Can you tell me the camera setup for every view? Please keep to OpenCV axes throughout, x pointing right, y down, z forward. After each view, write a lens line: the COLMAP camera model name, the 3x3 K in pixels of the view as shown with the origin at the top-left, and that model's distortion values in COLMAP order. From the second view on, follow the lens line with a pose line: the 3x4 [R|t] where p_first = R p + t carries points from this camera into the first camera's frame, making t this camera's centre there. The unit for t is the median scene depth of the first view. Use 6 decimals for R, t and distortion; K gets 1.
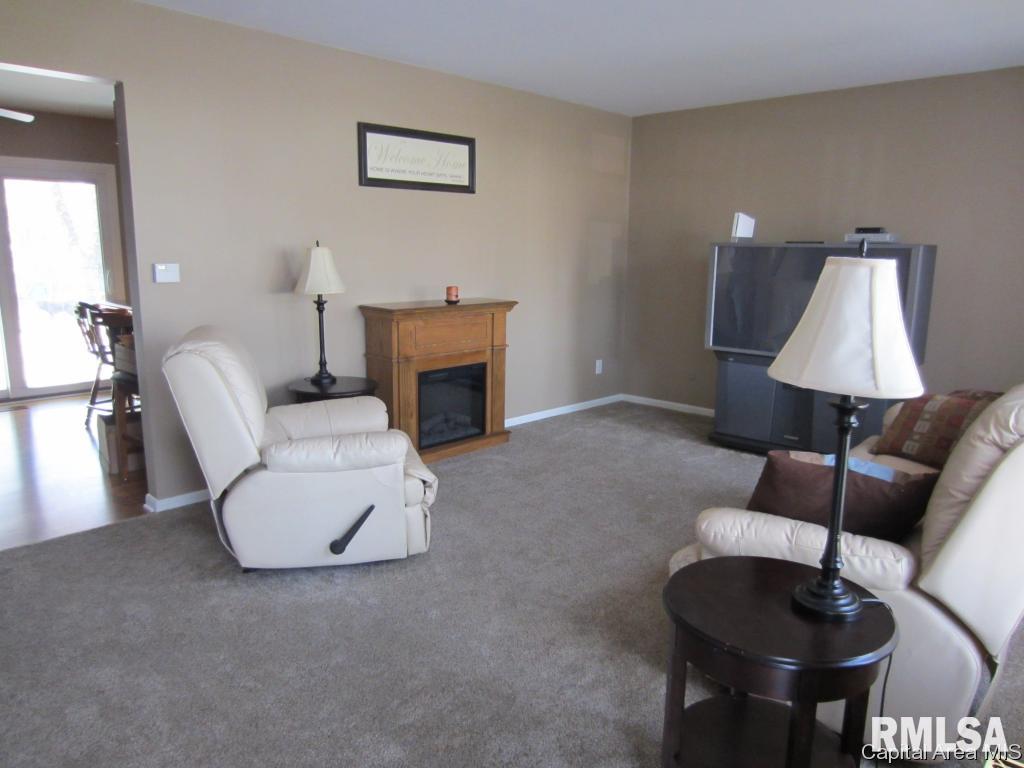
lens RADIAL K [[719.1, 0, 512.8], [0, 719.1, 381.3], [0, 0, 1]] dist [-0.038822, -0.000979]
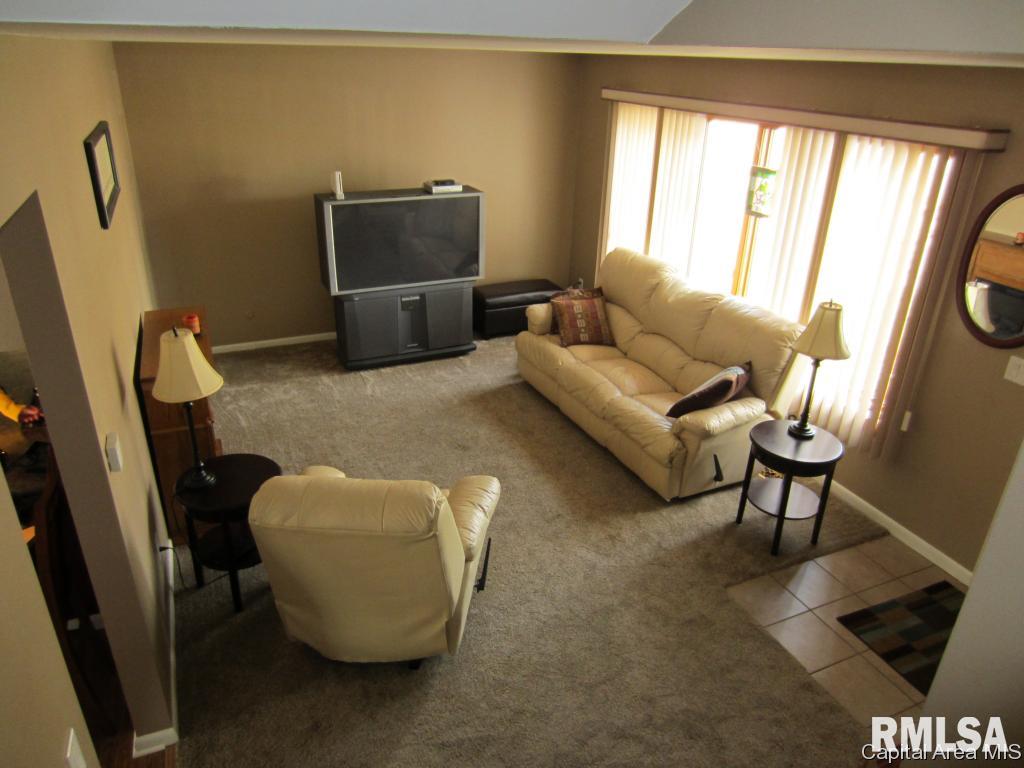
lens RADIAL K [[719.1, 0, 512.8], [0, 719.1, 383.4], [0, 0, 1]] dist [-0.038822, -0.000979]
pose [[0.391928, -0.387857, 0.834242, -0.998335], [0.150279, 0.921599, 0.357871, -0.451663], [-0.907639, -0.014891, 0.419487, 0.429056]]
